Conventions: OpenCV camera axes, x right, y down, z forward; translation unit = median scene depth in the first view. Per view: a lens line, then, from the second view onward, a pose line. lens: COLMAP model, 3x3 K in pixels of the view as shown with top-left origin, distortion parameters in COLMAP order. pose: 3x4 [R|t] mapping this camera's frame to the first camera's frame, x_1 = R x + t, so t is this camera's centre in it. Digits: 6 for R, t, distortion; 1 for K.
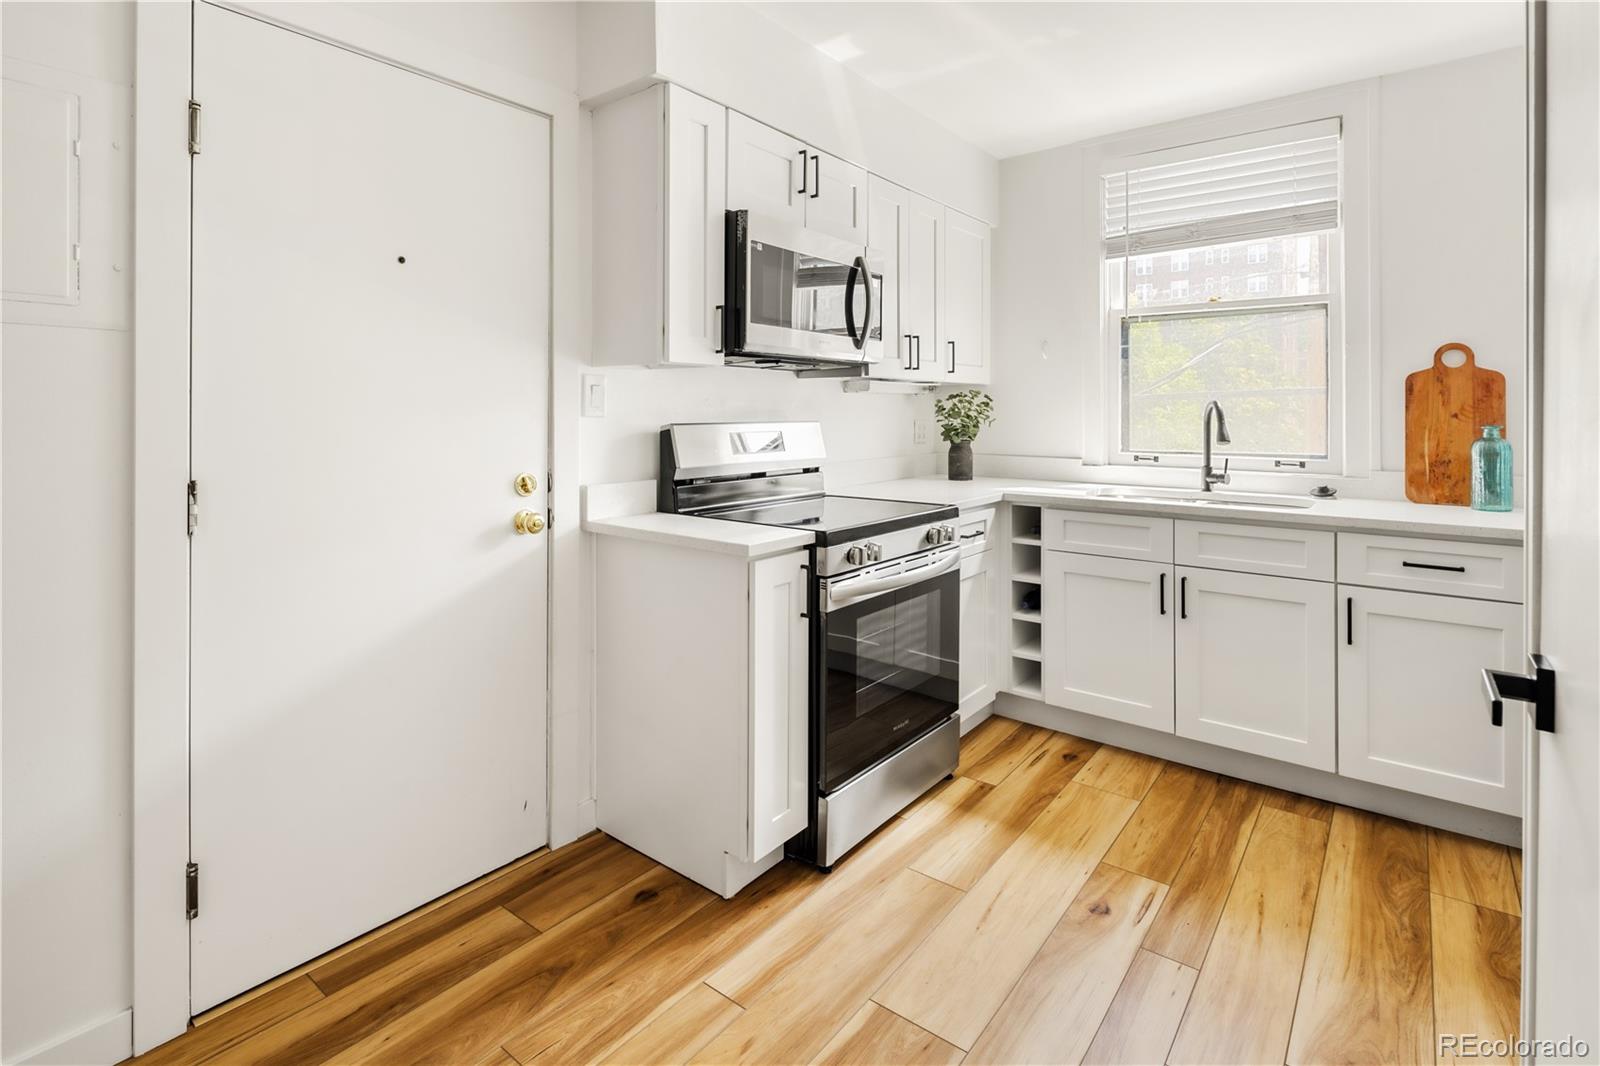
lens RADIAL K [[777.7, 0, 800.4], [0, 777.7, 415.0], [0, 0, 1]] dist [0.001366, -0.001174]
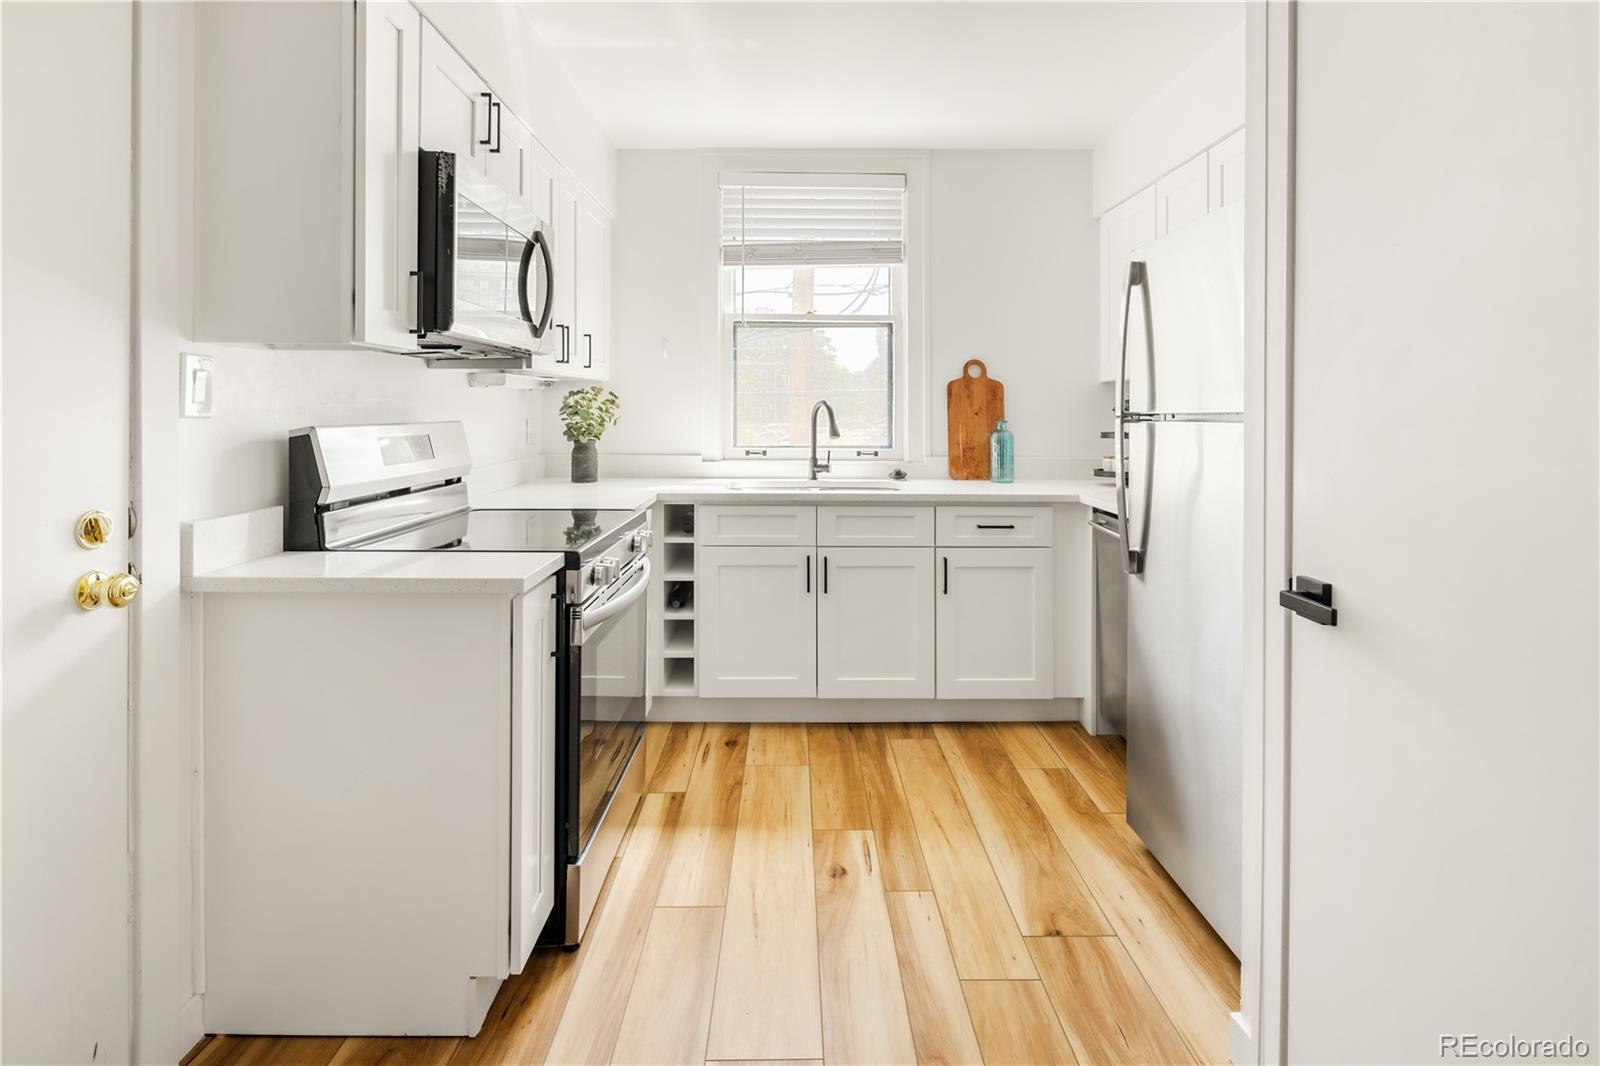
lens RADIAL K [[777.7, 0, 800.4], [0, 777.7, 415.0], [0, 0, 1]] dist [0.001366, -0.001174]
pose [[0.781090, -0.002717, 0.624412, -0.246530], [-0.000109, 0.999990, 0.004487, -0.002617], [-0.624418, -0.003573, 0.781082, 0.145070]]
